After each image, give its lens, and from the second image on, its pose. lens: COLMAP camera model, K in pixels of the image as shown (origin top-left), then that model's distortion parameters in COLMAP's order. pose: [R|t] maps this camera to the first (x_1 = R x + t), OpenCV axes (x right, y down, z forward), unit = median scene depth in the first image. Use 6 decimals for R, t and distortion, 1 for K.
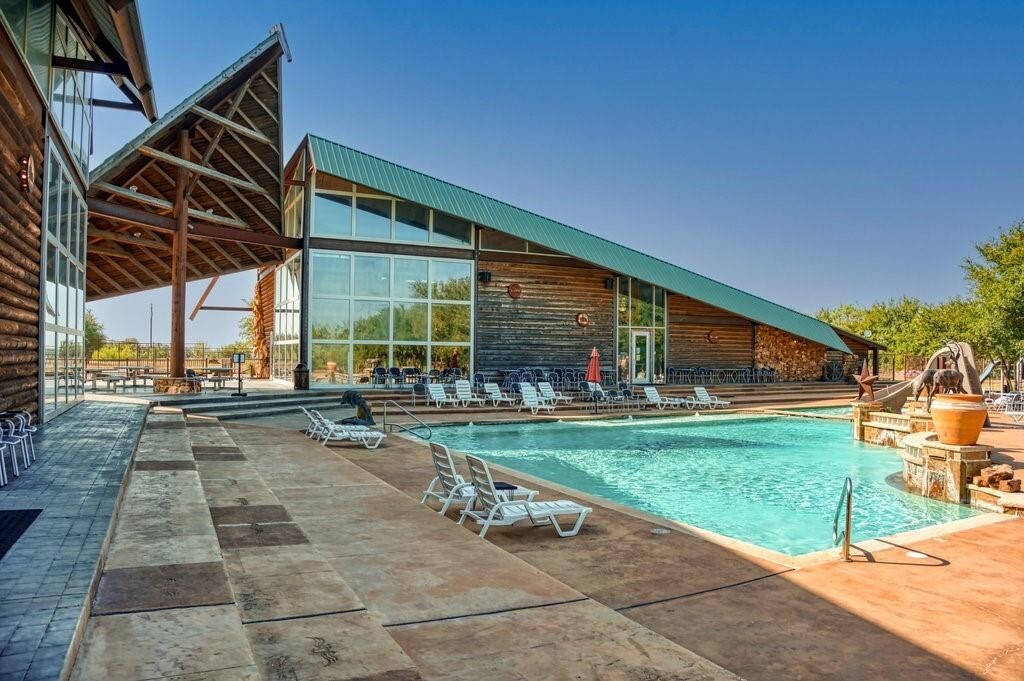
lens RADIAL K [[728.8, 0, 512.0], [0, 728.8, 340.5], [0, 0, 1]] dist [-0.098929, 0.000933]
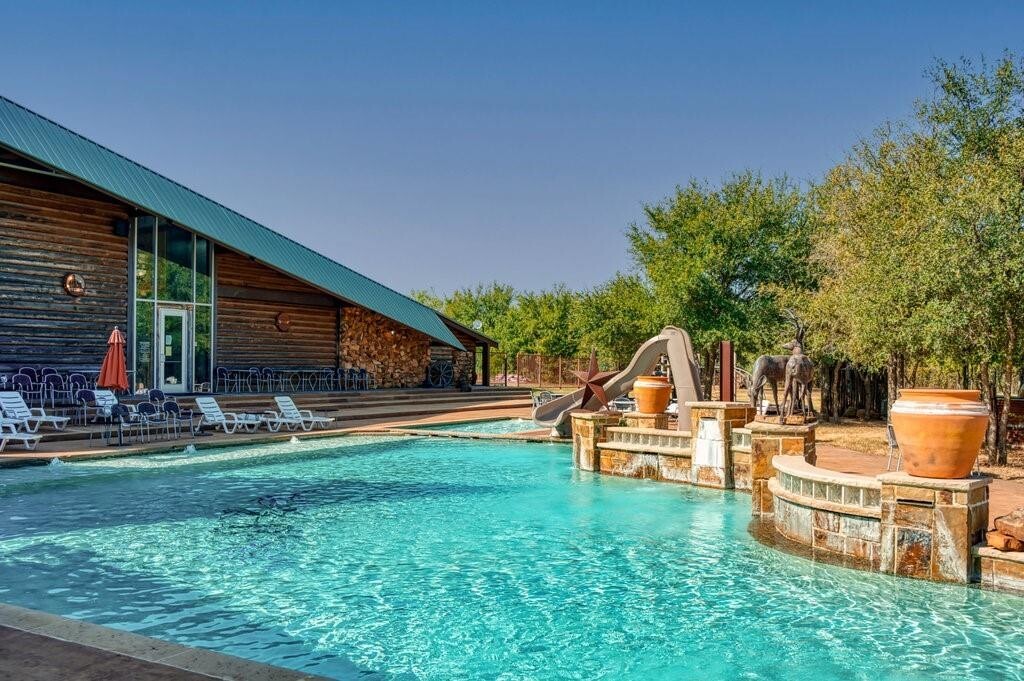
lens RADIAL K [[932.5, 0, 511.7], [0, 932.5, 361.4], [0, 0, 1]] dist [-0.046619, 0.020368]
pose [[0.830654, 0.003803, 0.556776, -0.024631], [-0.015166, 0.999760, 0.015797, 0.016902], [-0.556582, -0.021566, 0.830513, 0.200430]]
